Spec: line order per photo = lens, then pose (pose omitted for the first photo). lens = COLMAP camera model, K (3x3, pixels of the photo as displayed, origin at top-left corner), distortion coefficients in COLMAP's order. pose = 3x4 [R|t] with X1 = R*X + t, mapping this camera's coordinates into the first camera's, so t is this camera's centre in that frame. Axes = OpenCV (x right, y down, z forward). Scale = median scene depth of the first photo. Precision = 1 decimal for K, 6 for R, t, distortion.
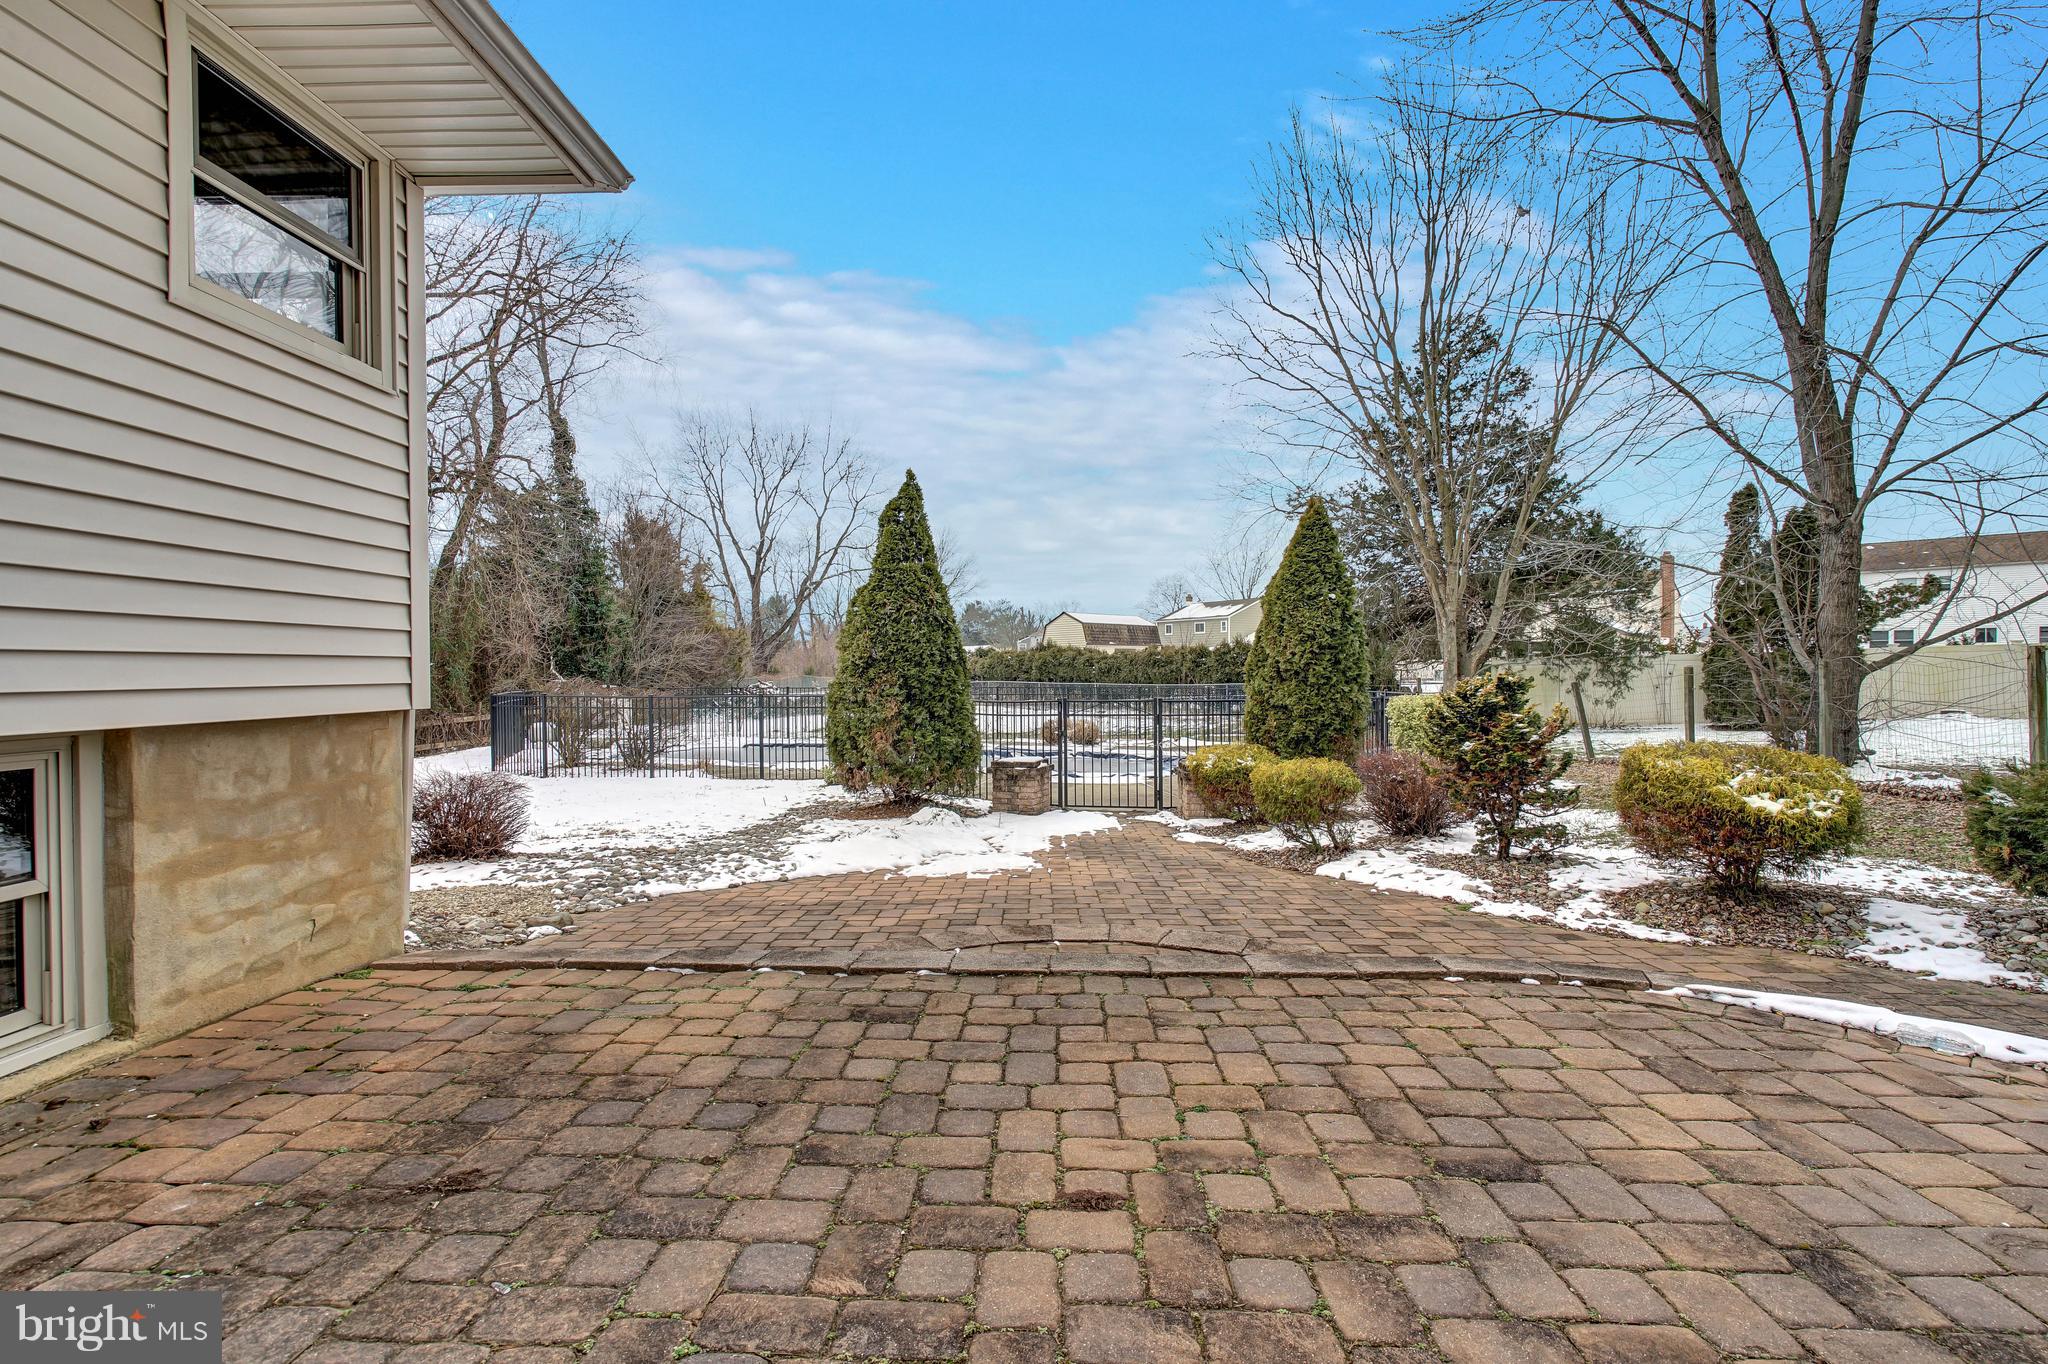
lens RADIAL K [[939.6, 0, 1022.4], [0, 939.6, 680.8], [0, 0, 1]] dist [-0.005872, 0.002842]
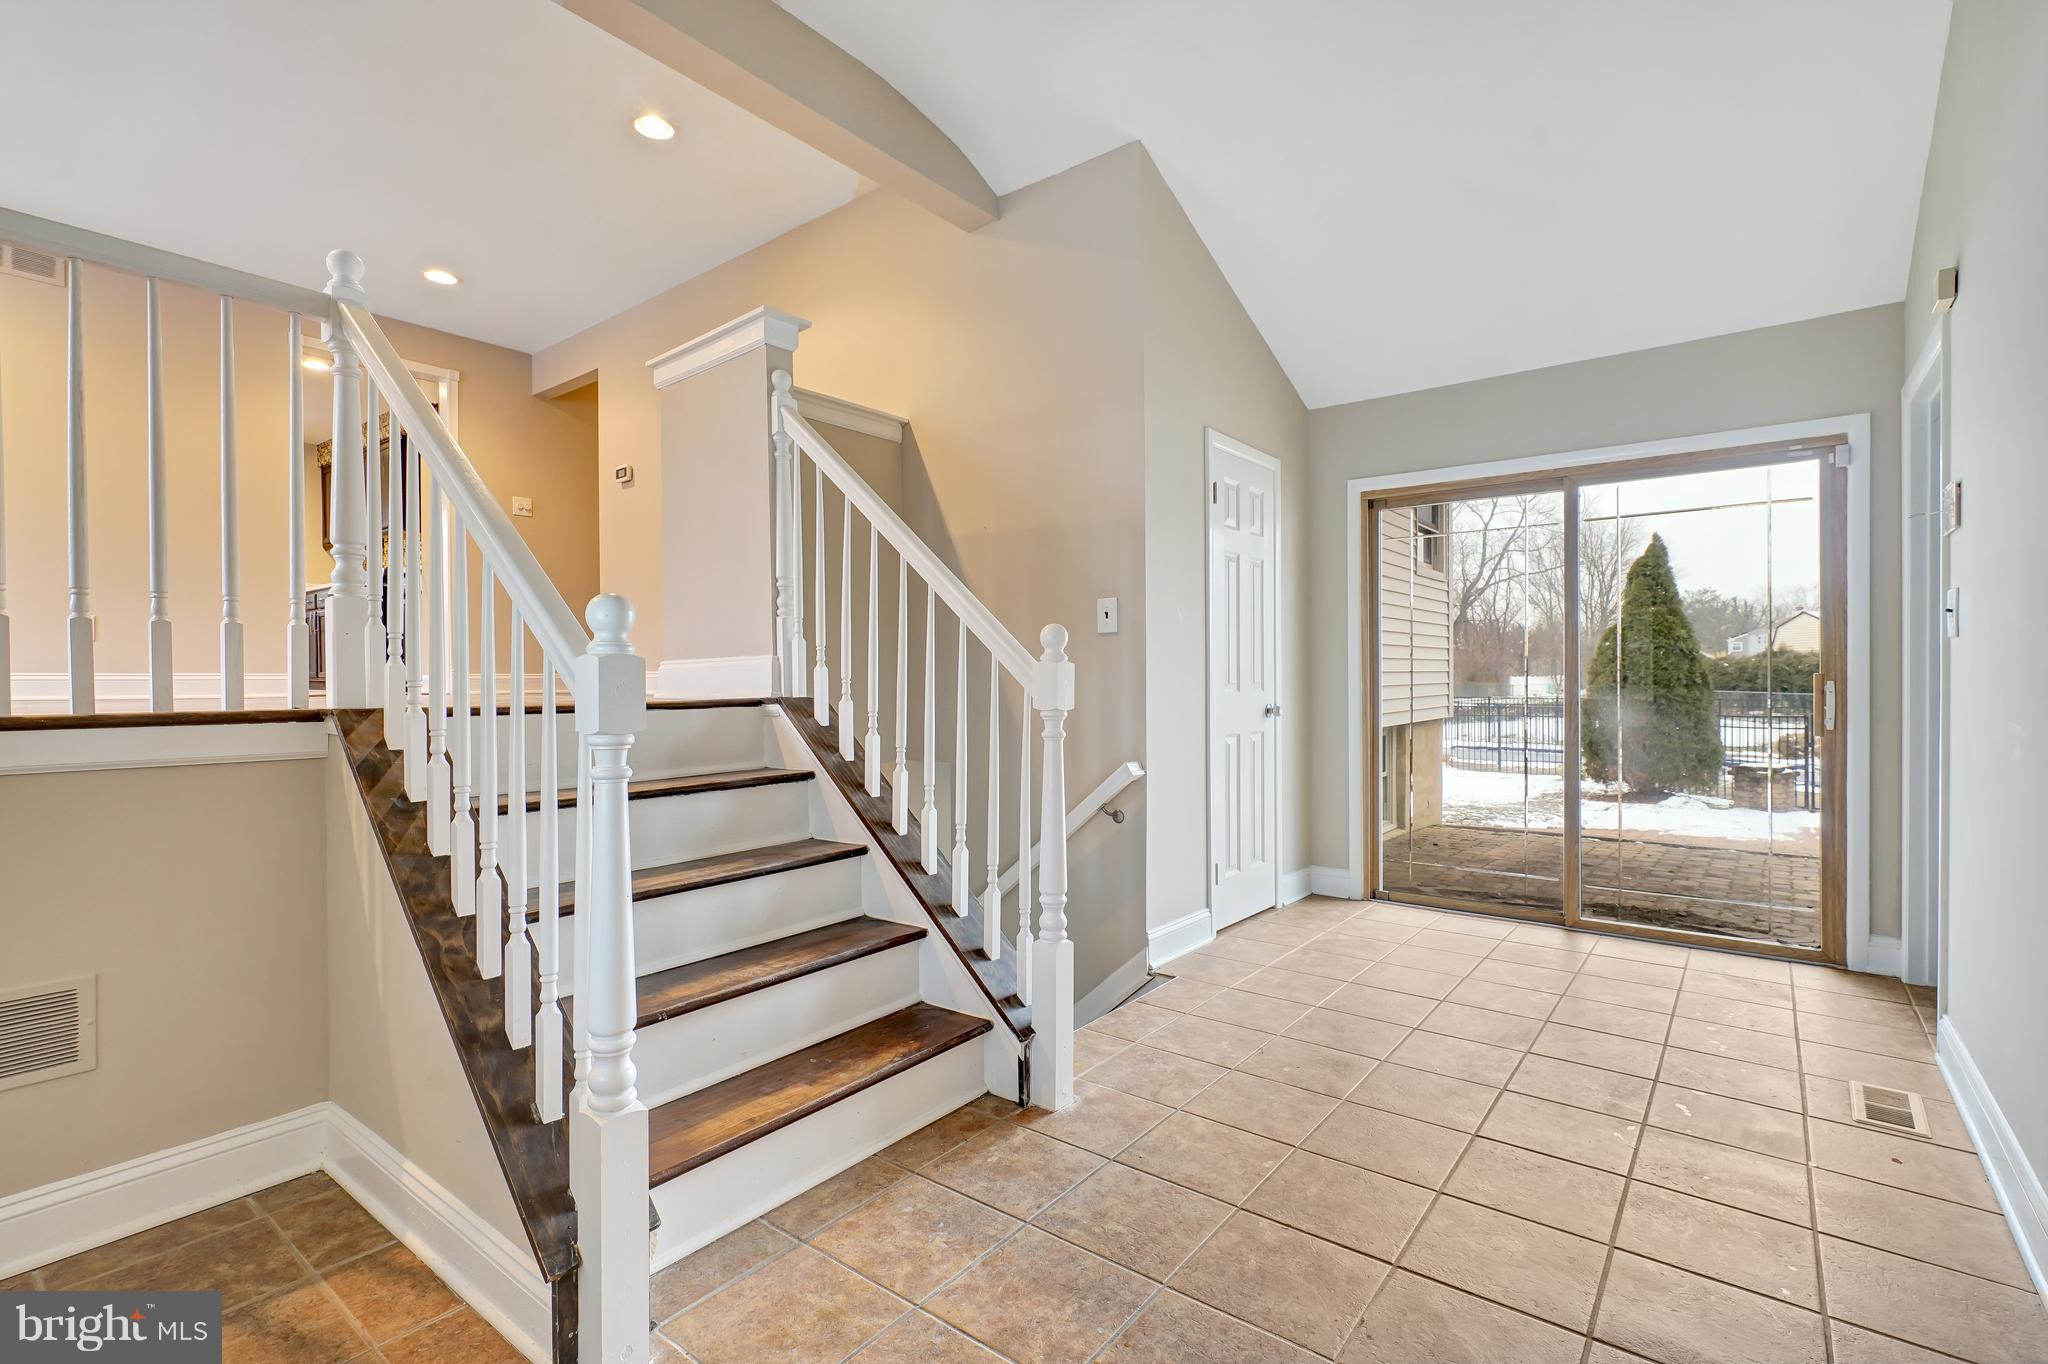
lens RADIAL K [[939.6, 0, 1020.1], [0, 939.6, 680.0], [0, 0, 1]] dist [-0.005872, 0.002842]
pose [[0.796352, 0.002803, -0.604827, -0.035892], [-0.005814, 0.999979, -0.003022, -0.016096], [0.604806, 0.005923, 0.796351, -0.531074]]
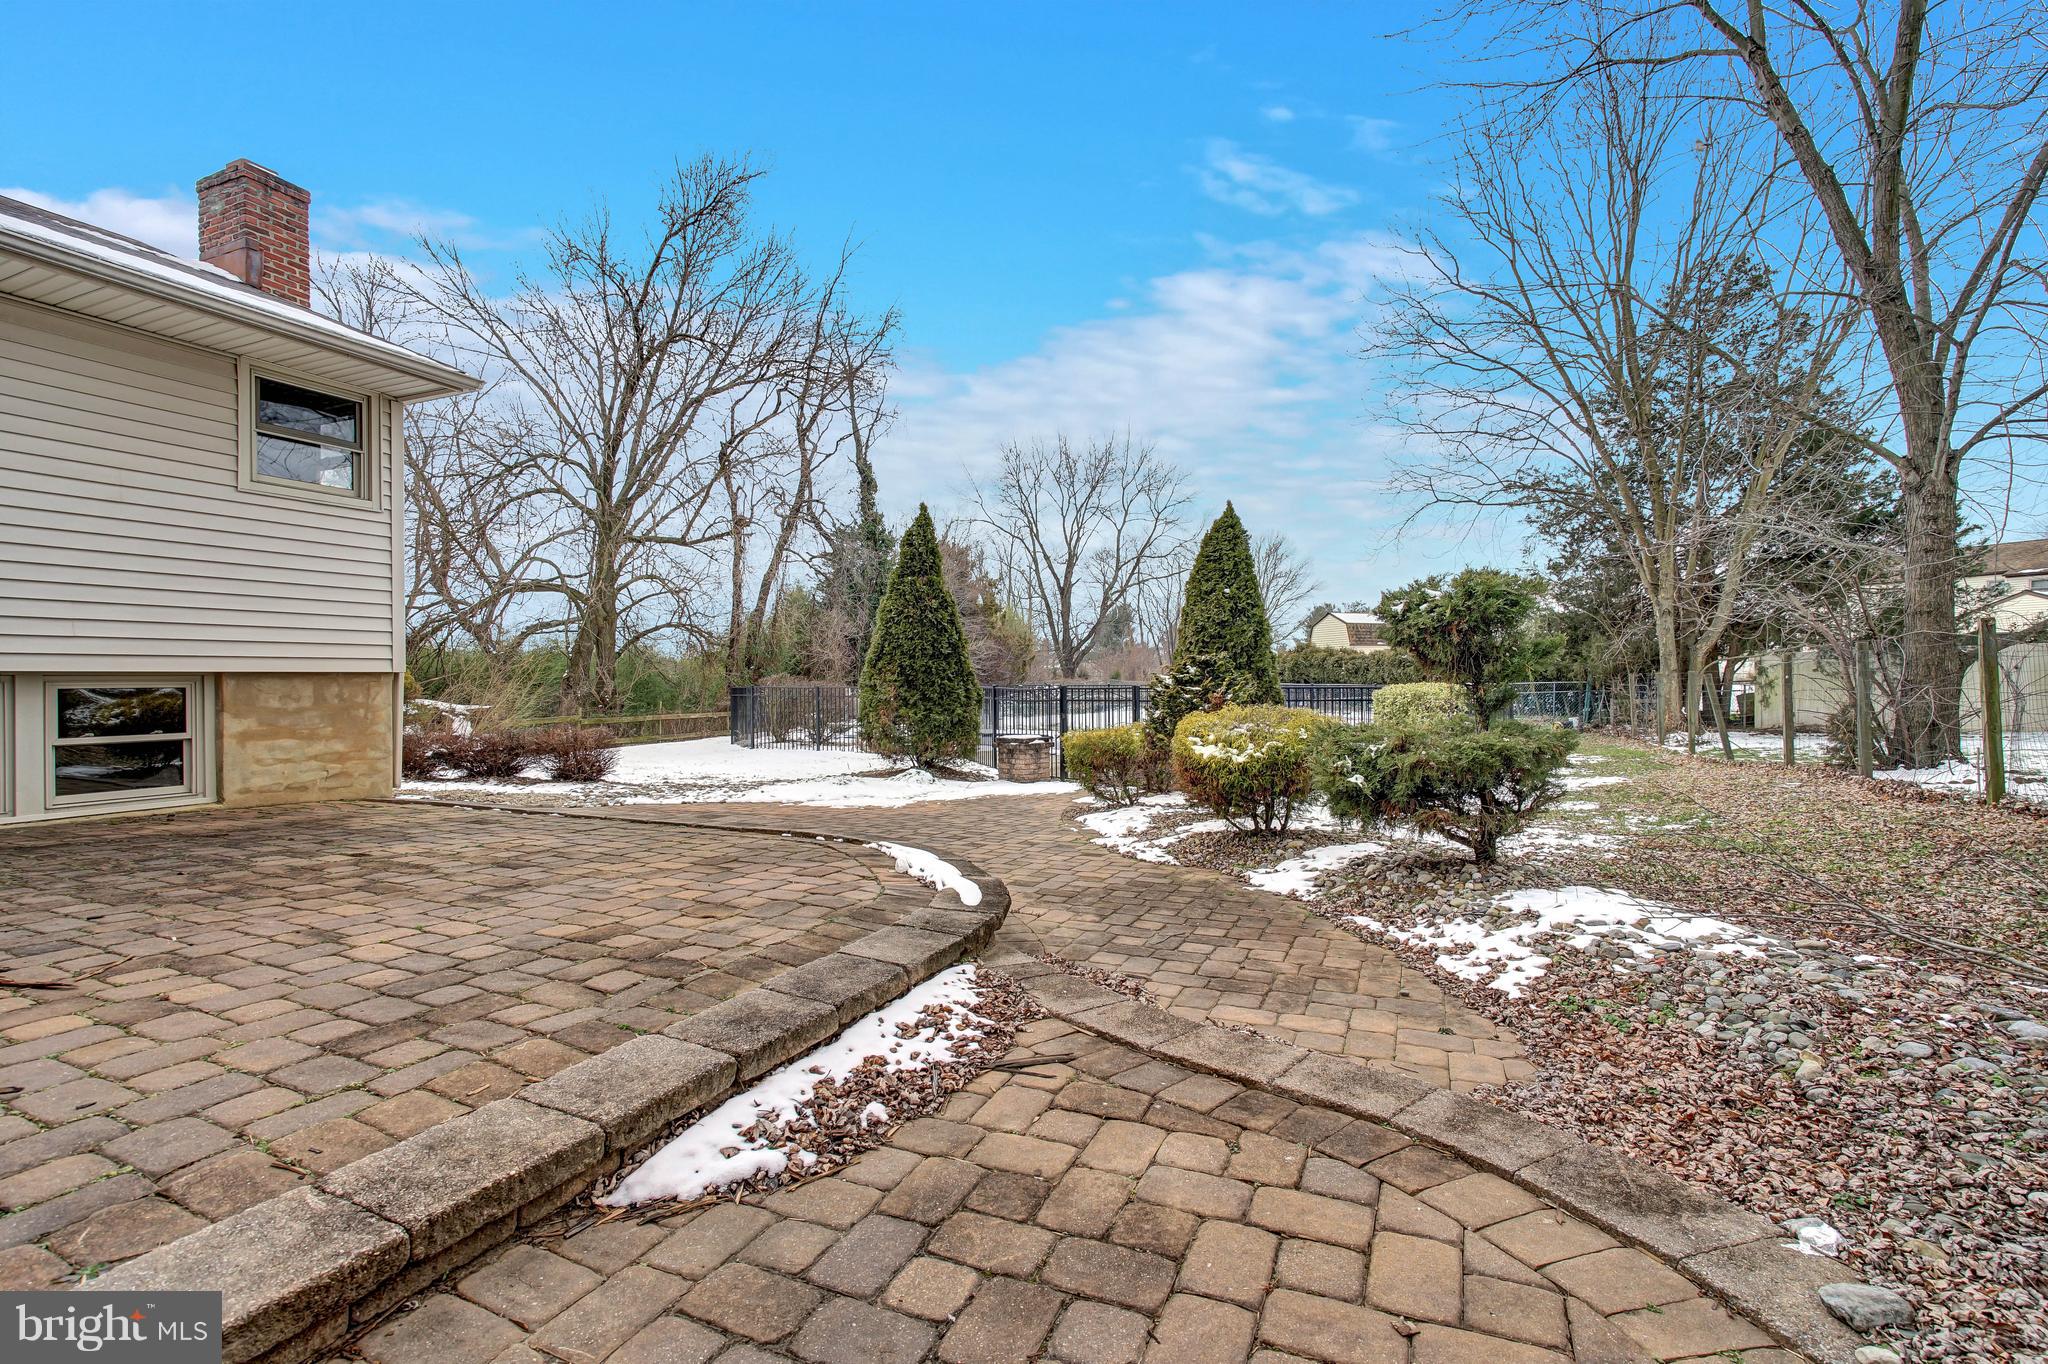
lens RADIAL K [[939.6, 0, 1015.4], [0, 939.6, 675.9], [0, 0, 1]] dist [-0.005872, 0.002842]
pose [[0.921064, -0.002786, -0.389402, 0.478059], [-0.002397, 0.999915, -0.012823, 0.022443], [0.389404, 0.012744, 0.920979, -0.105389]]
